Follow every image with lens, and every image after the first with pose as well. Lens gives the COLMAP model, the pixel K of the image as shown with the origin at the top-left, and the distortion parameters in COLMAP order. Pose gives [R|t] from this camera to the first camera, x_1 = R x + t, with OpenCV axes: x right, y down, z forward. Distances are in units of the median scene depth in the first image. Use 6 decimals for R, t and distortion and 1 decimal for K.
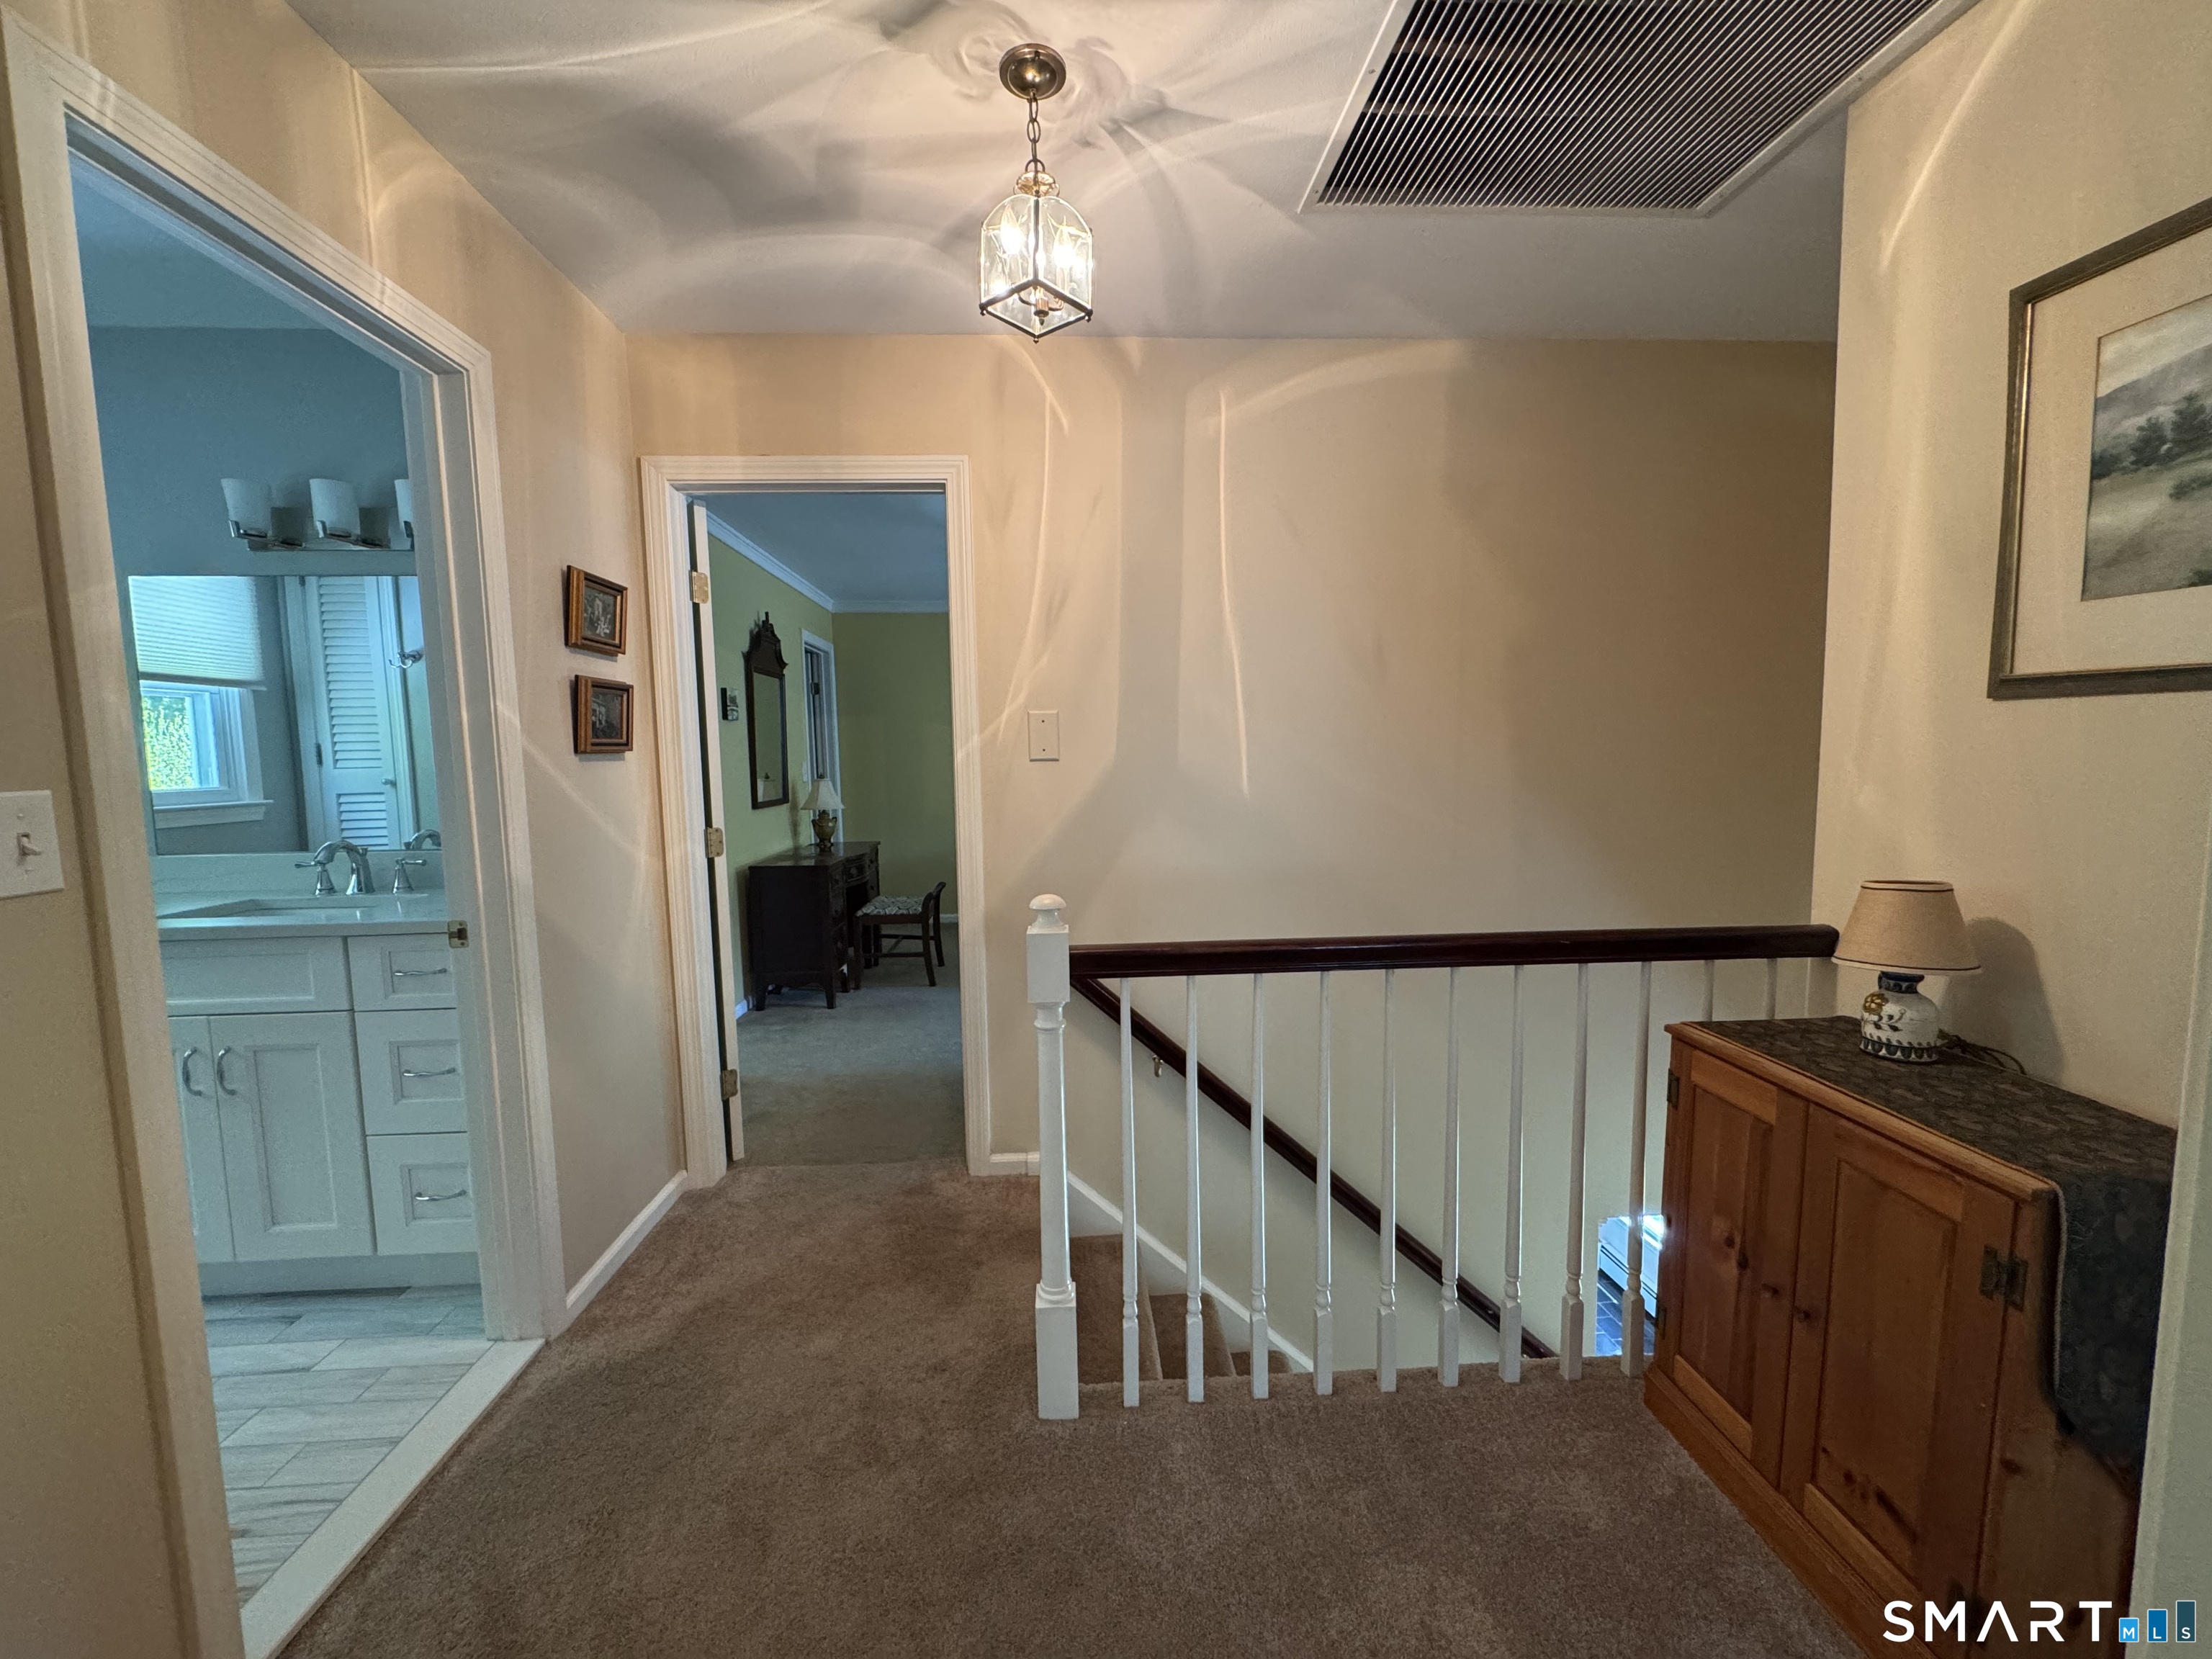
lens RADIAL K [[877.8, 0, 1101.2], [0, 877.8, 826.6], [0, 0, 1]] dist [0.002696, -0.001174]
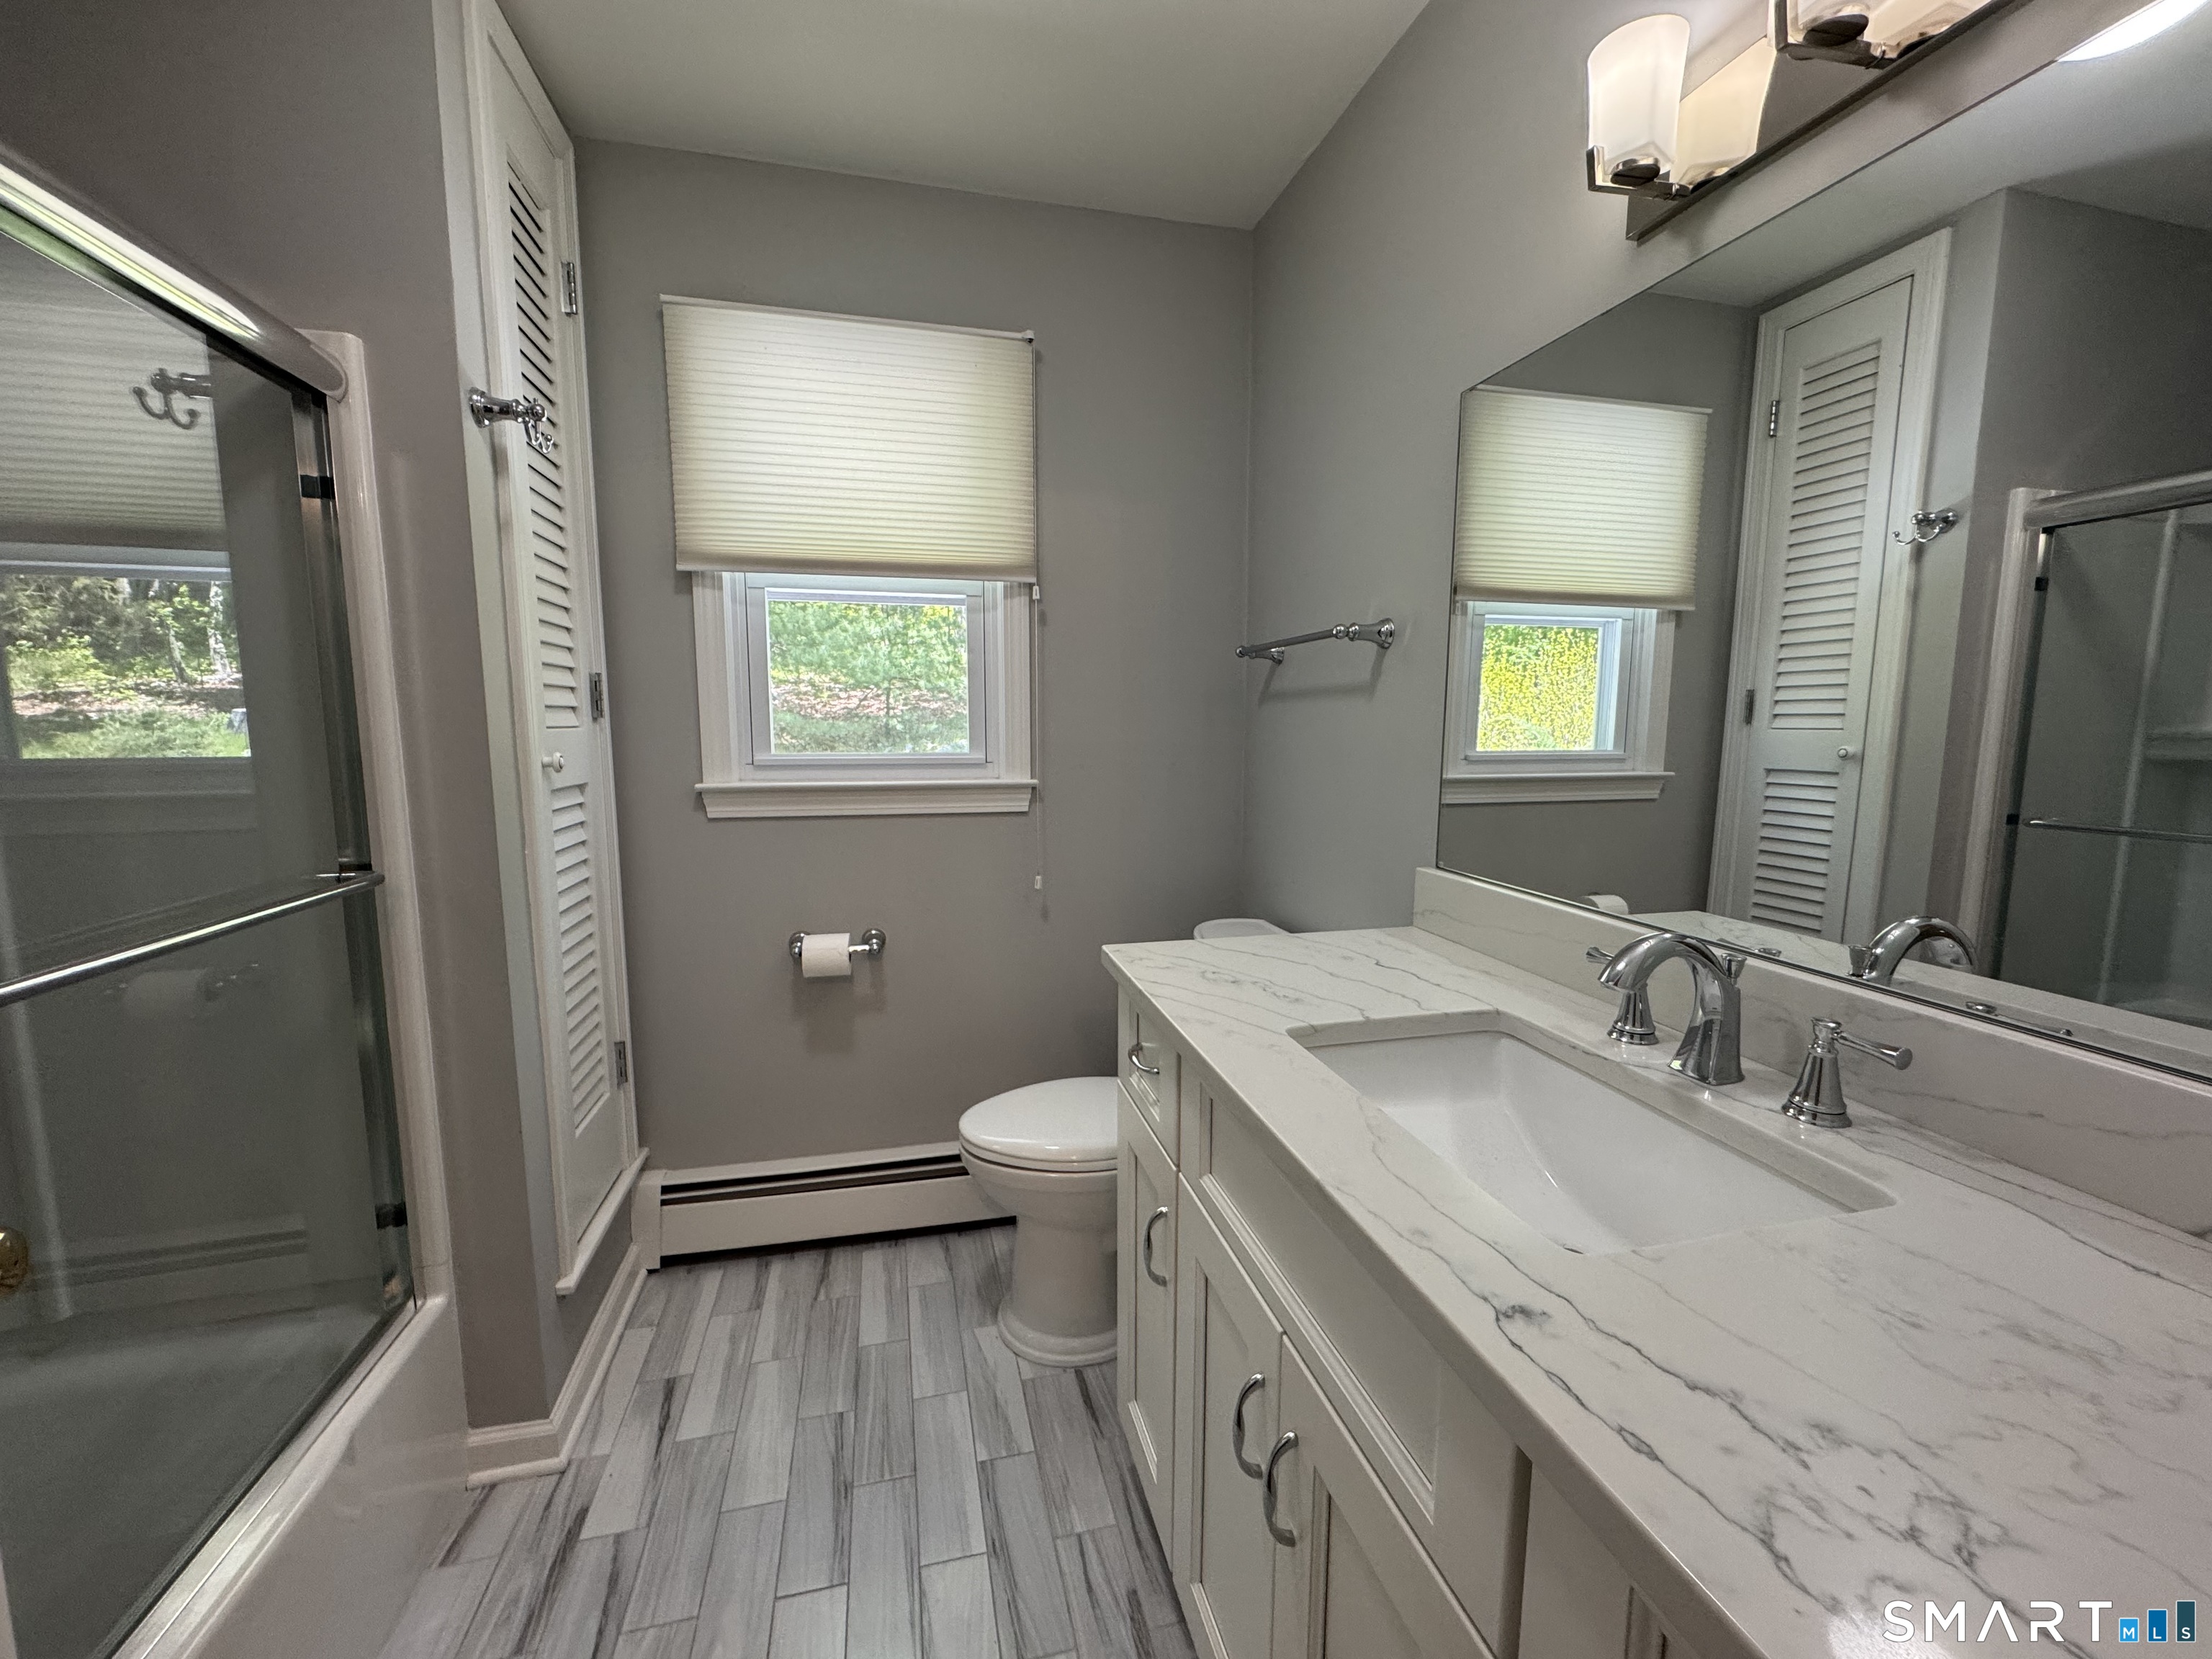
lens RADIAL K [[877.8, 0, 1112.6], [0, 877.8, 824.4], [0, 0, 1]] dist [0.002696, -0.001174]
pose [[0.189088, 0.130215, -0.973288, -0.349430], [-0.097700, 0.988745, 0.113302, -0.024665], [0.977088, 0.073666, 0.199682, 0.432260]]
